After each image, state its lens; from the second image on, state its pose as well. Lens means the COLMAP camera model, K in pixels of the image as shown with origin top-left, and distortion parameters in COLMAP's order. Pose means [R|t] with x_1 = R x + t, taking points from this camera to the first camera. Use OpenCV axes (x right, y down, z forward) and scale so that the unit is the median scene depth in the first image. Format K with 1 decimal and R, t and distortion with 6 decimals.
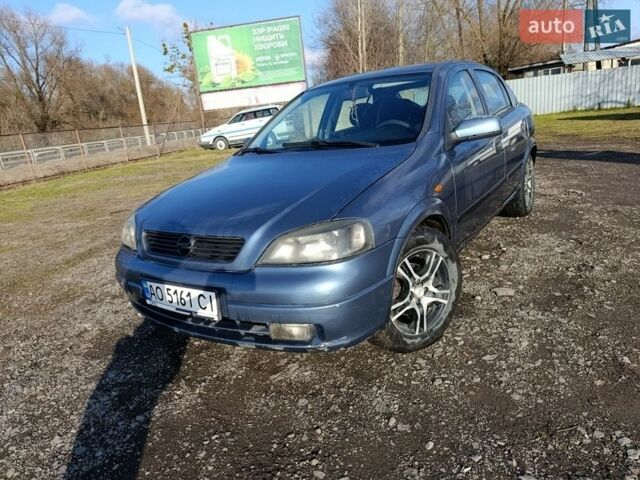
lens RADIAL K [[420.2, 0, 321.8], [0, 420.2, 239.6], [0, 0, 1]] dist [0.009347, -0.024431]
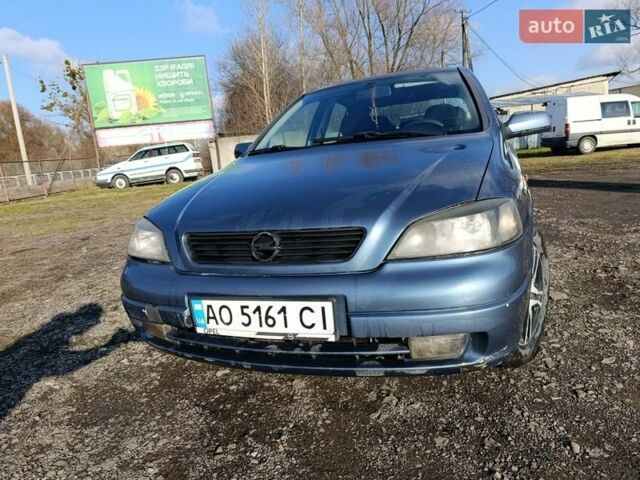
lens RADIAL K [[420.2, 0, 317.3], [0, 420.2, 240.7], [0, 0, 1]] dist [0.009347, -0.024431]
pose [[0.972734, -0.032080, 0.229693, -0.322674], [0.054430, 0.994304, -0.091638, 0.062225], [-0.225445, 0.101641, 0.968940, 0.209223]]
